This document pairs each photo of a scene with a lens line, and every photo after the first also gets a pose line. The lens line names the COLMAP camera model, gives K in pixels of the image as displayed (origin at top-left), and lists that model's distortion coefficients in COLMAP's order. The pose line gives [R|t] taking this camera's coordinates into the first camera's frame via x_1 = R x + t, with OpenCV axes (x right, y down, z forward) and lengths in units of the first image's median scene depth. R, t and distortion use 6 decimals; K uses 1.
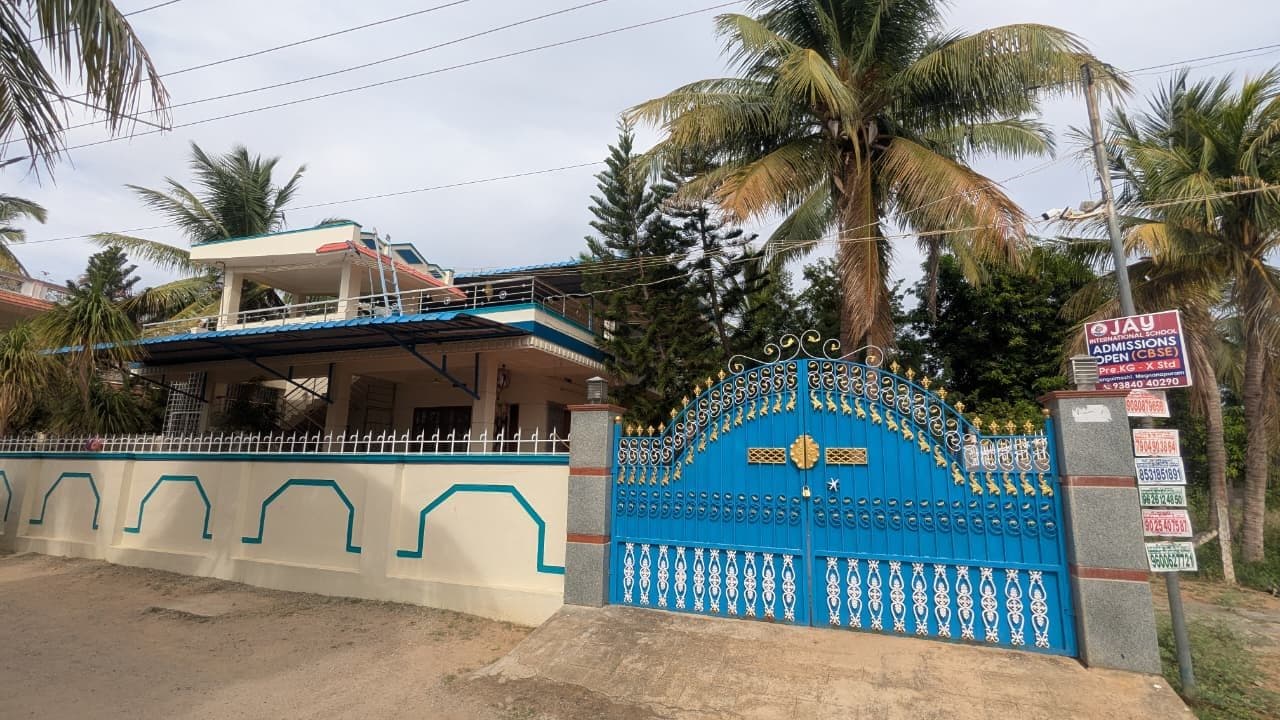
lens RADIAL K [[609.7, 0, 640.3], [0, 609.7, 366.3], [0, 0, 1]] dist [-0.000386, 0.000203]
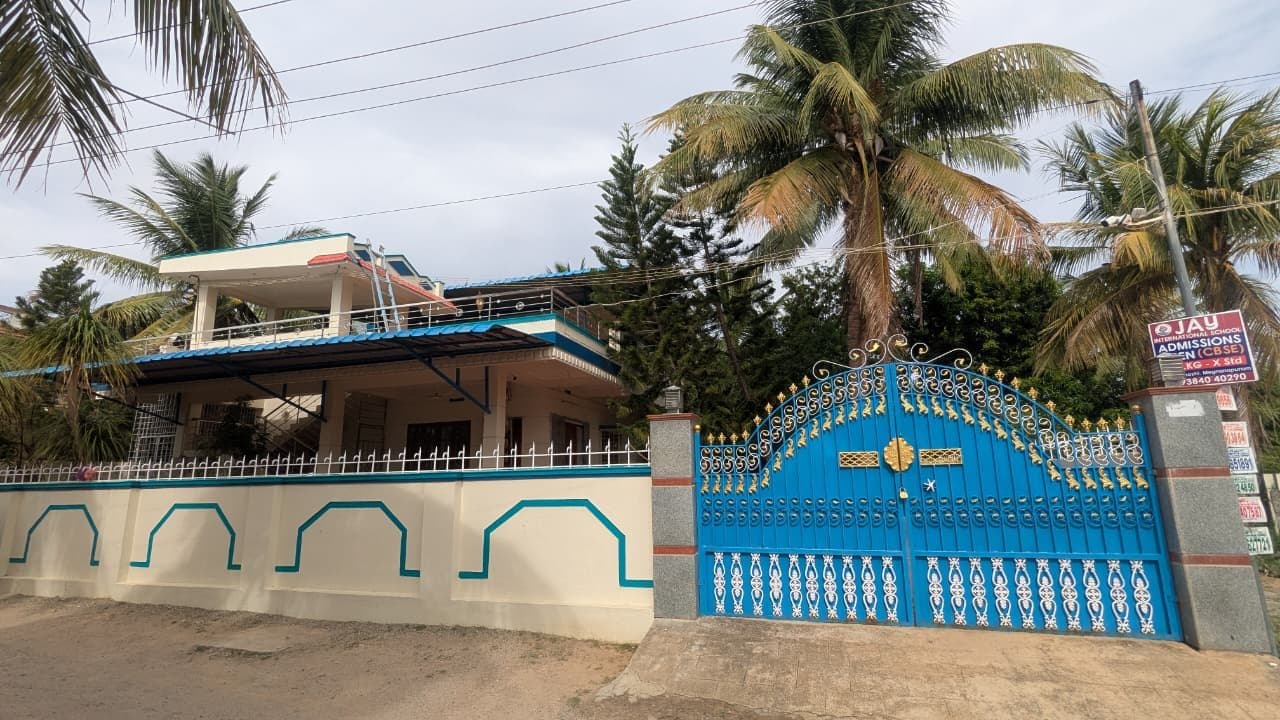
lens RADIAL K [[609.7, 0, 640.3], [0, 609.7, 366.3], [0, 0, 1]] dist [-0.000386, 0.000203]
pose [[0.996474, -0.020985, 0.081235, -0.171829], [0.022383, 0.999616, -0.016339, 0.000426], [-0.080861, 0.018100, 0.996561, 0.013284]]
